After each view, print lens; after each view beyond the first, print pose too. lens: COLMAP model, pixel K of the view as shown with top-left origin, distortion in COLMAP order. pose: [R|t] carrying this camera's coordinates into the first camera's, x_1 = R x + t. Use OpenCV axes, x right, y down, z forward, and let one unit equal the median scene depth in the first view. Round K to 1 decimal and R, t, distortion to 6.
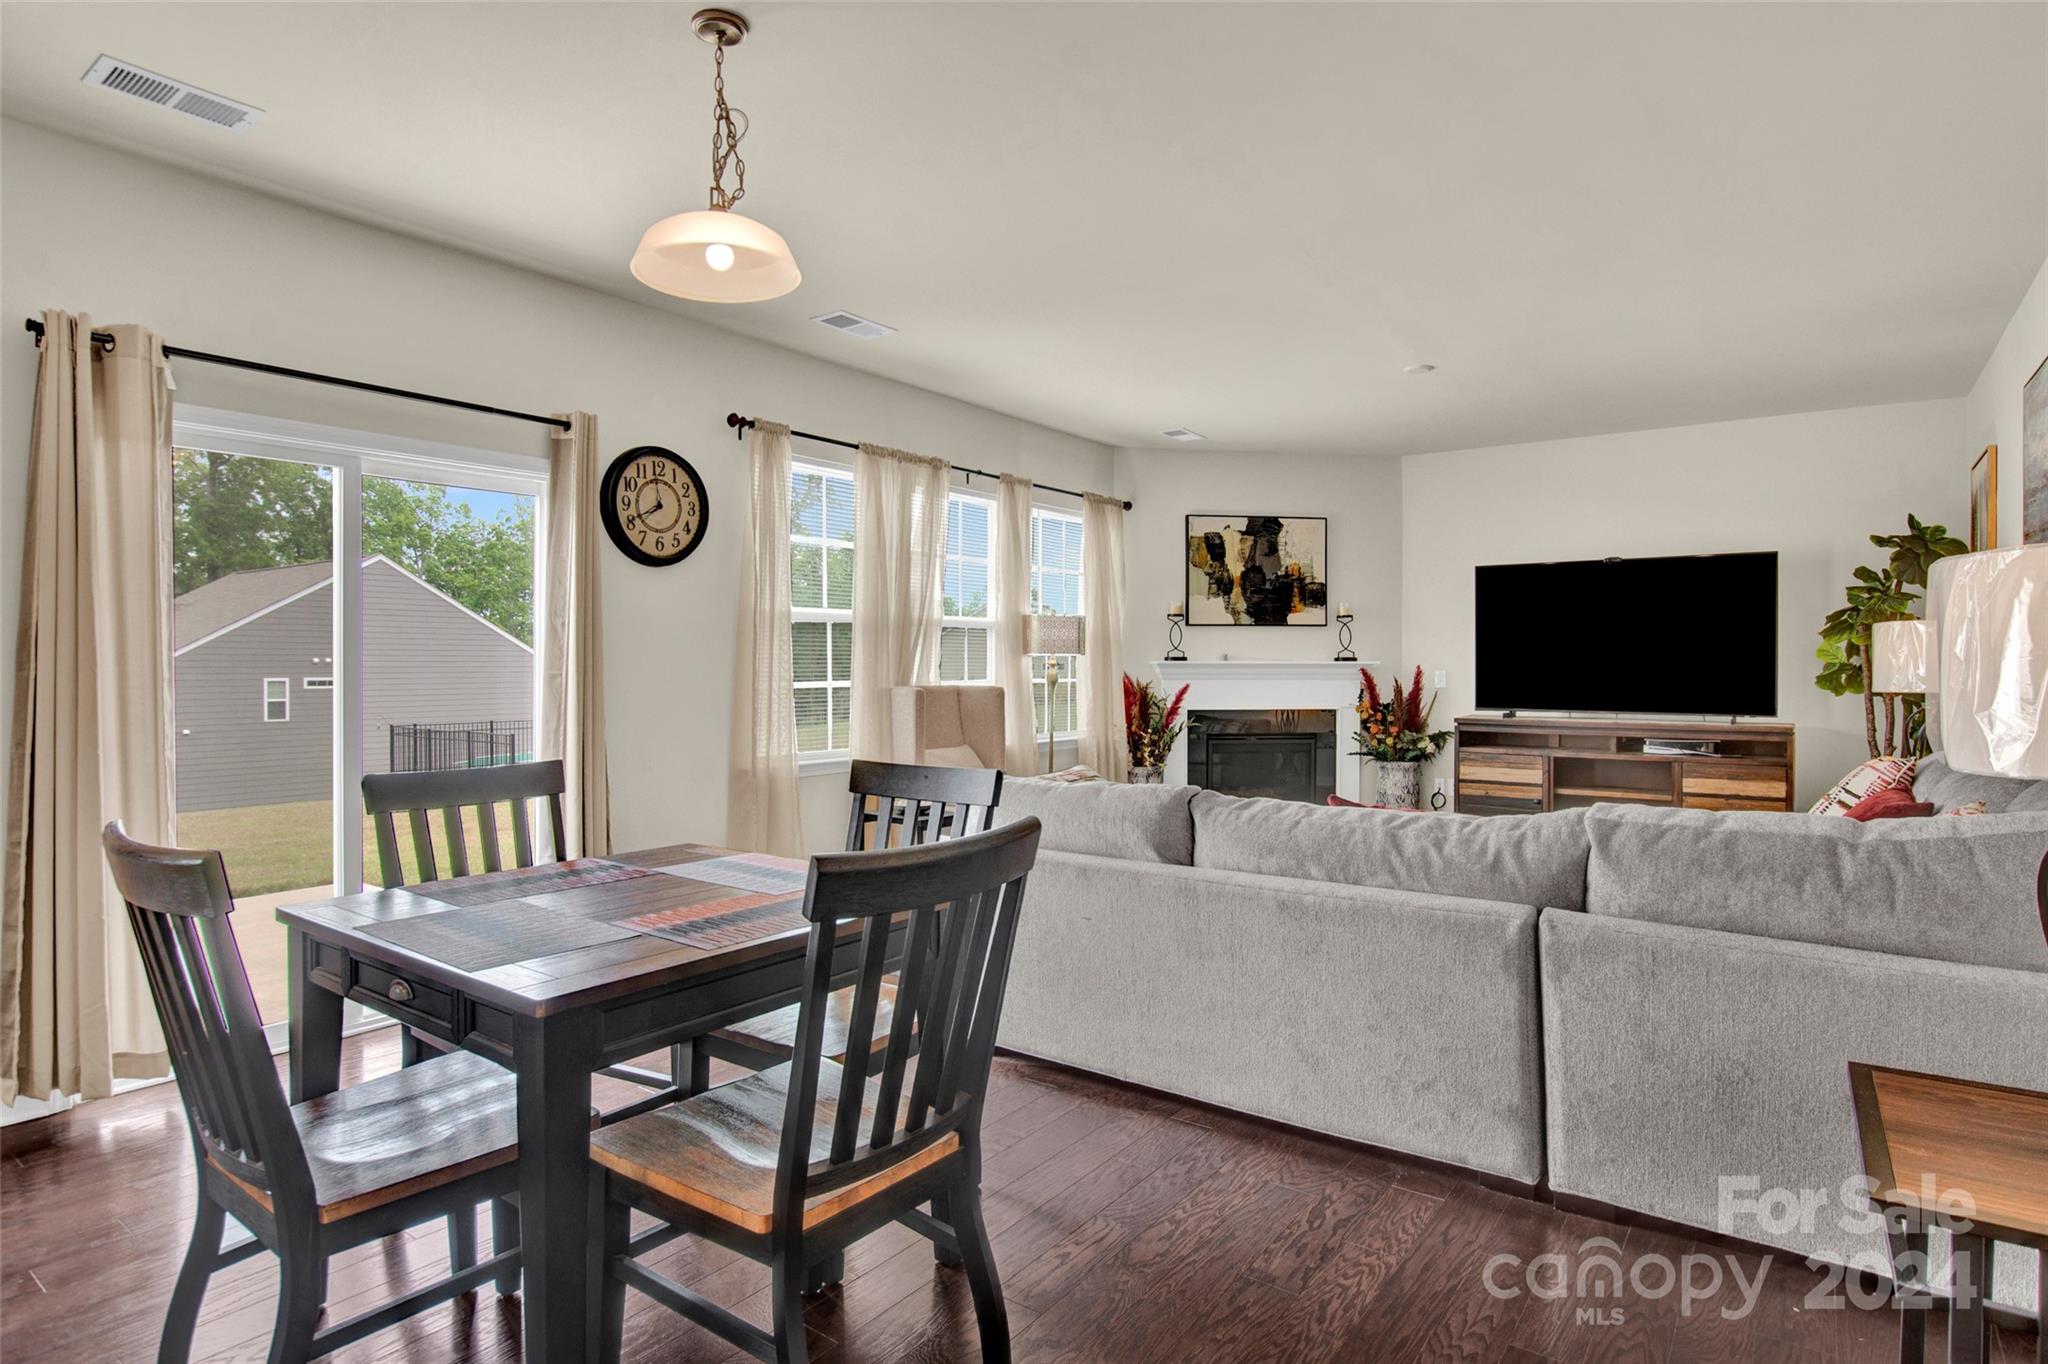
lens RADIAL K [[1066.2, 0, 1021.6], [0, 1066.2, 687.5], [0, 0, 1]] dist [-0.033892, -0.000487]
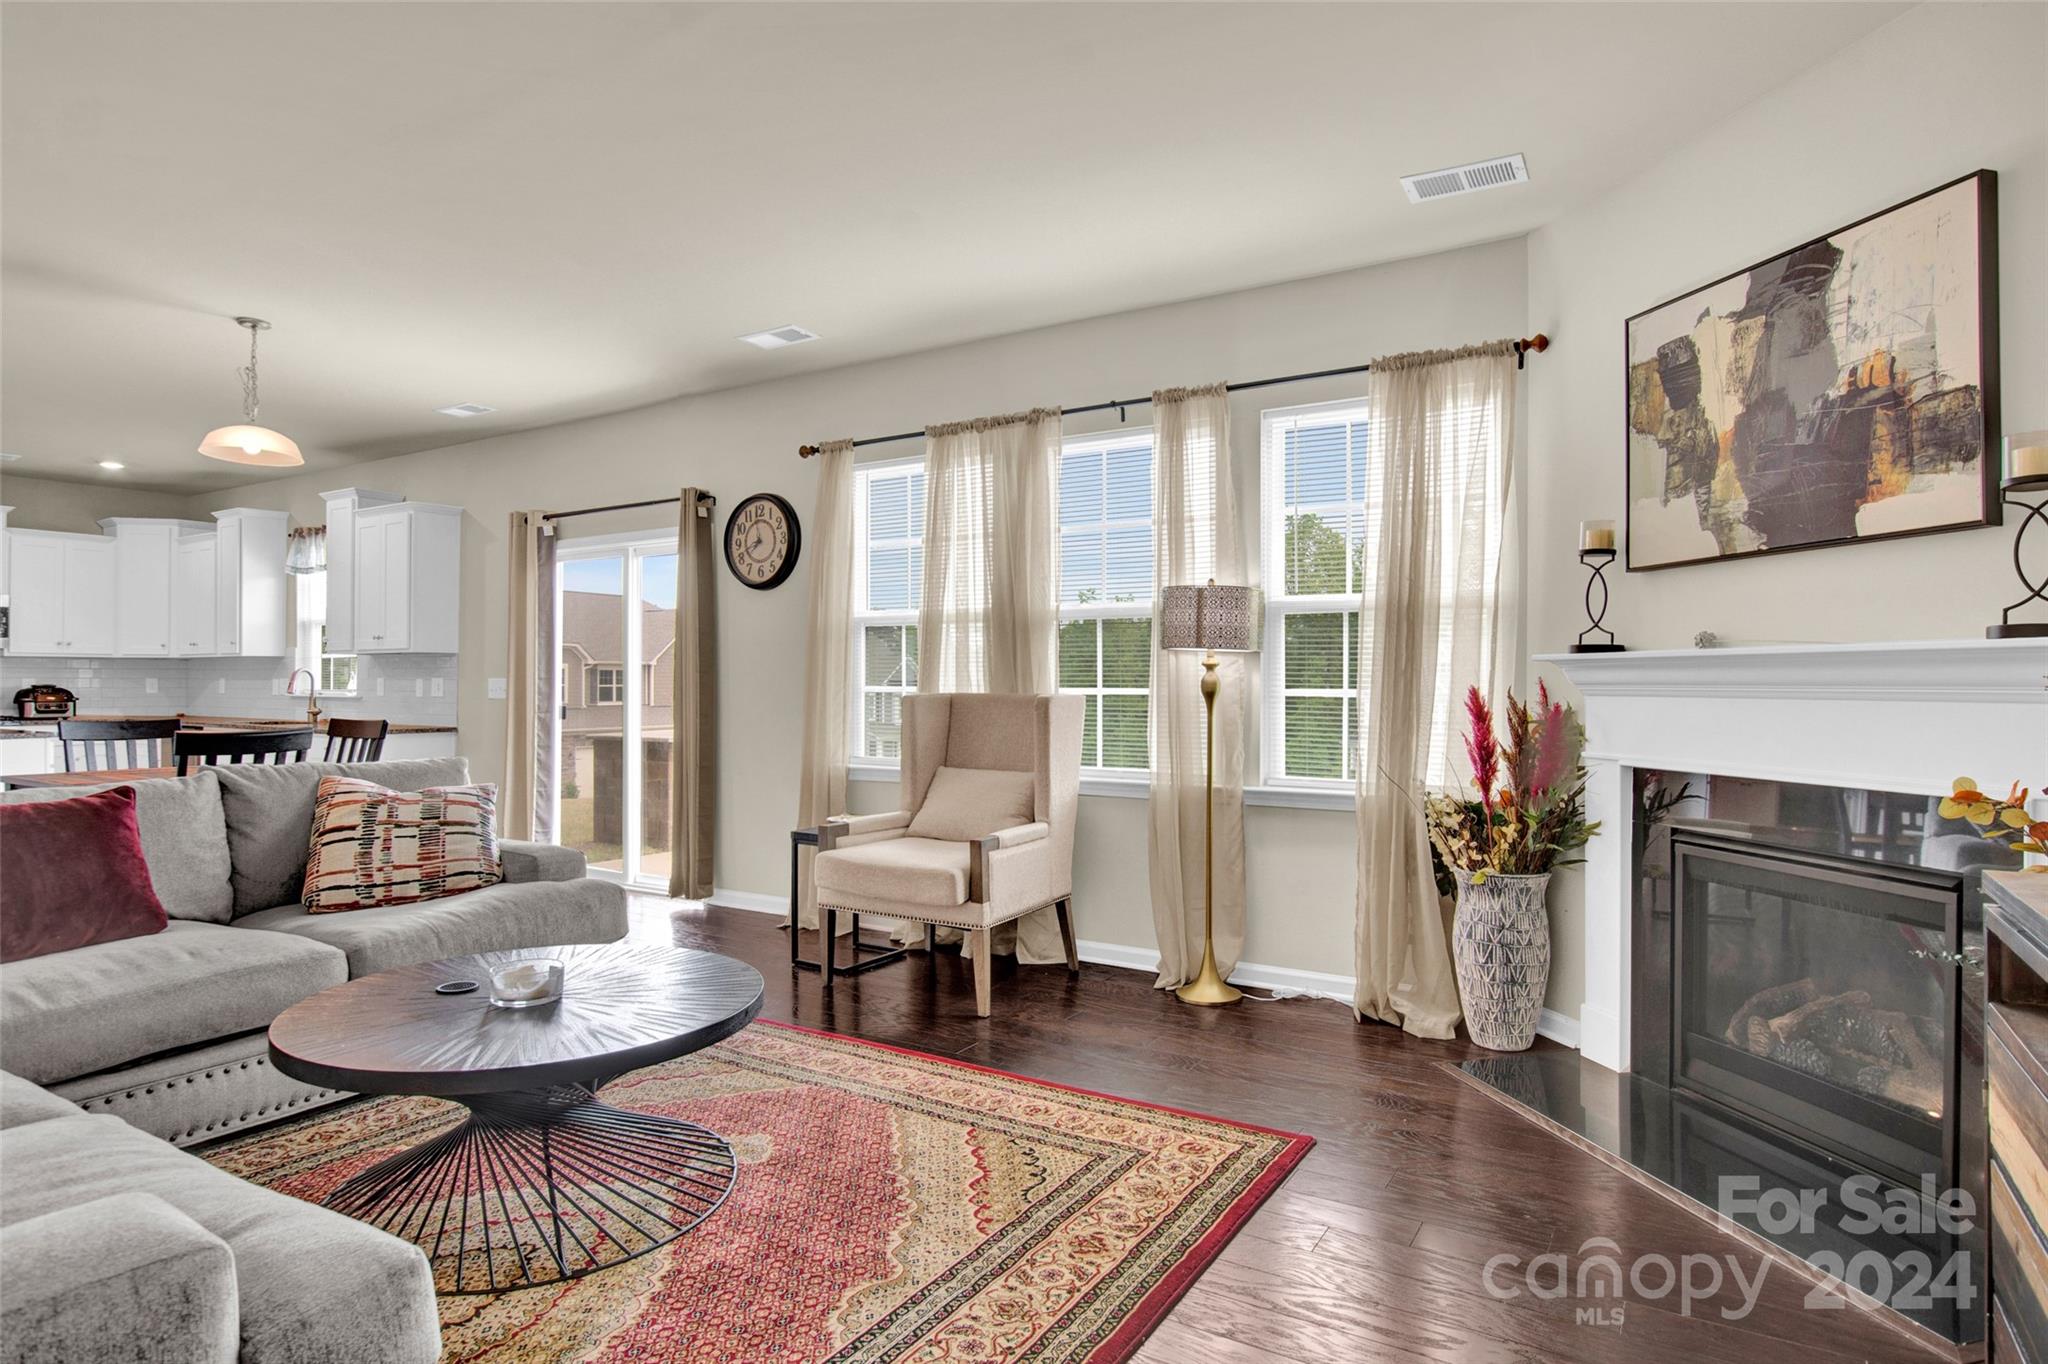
lens RADIAL K [[1126.2, 0, 1041.4], [0, 1126.2, 672.6], [0, 0, 1]] dist [-0.006203, -0.001067]
pose [[0.094283, -0.007906, -0.995514, 0.611436], [-0.021311, 0.999723, -0.009958, -0.007431], [0.995317, 0.022154, 0.094088, 0.744541]]
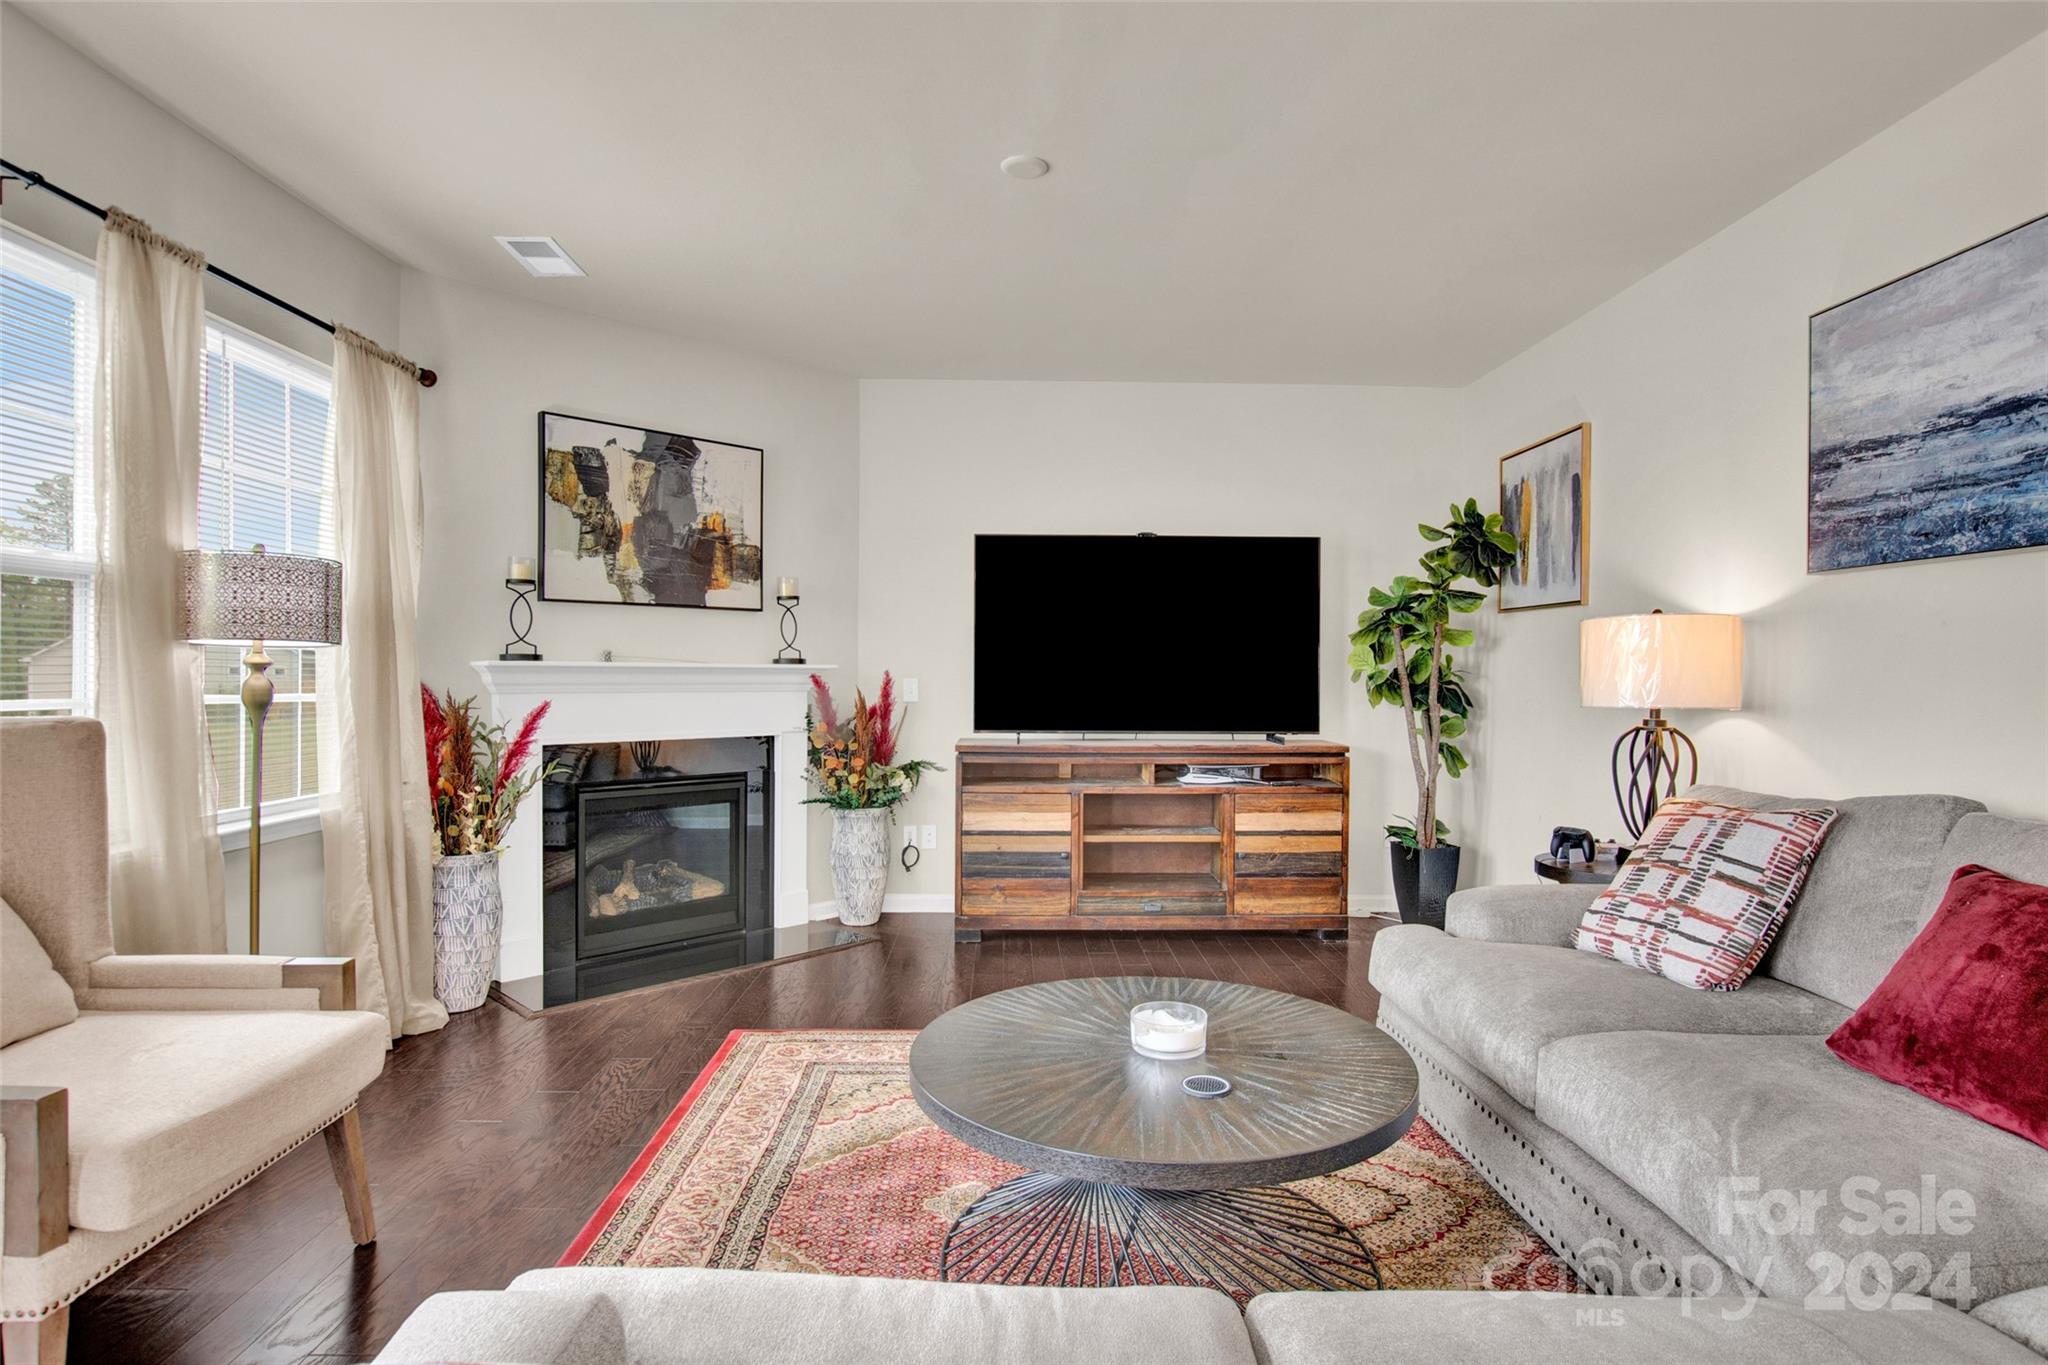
lens RADIAL K [[1050.3, 0, 1030.2], [0, 1050.3, 681.1], [0, 0, 1]] dist [-0.024314, 0.001230]
pose [[0.789524, 0.000032, 0.613719, 0.016182], [0.007866, 0.999917, -0.010172, -0.006344], [-0.613669, 0.012859, 0.789459, 0.398607]]
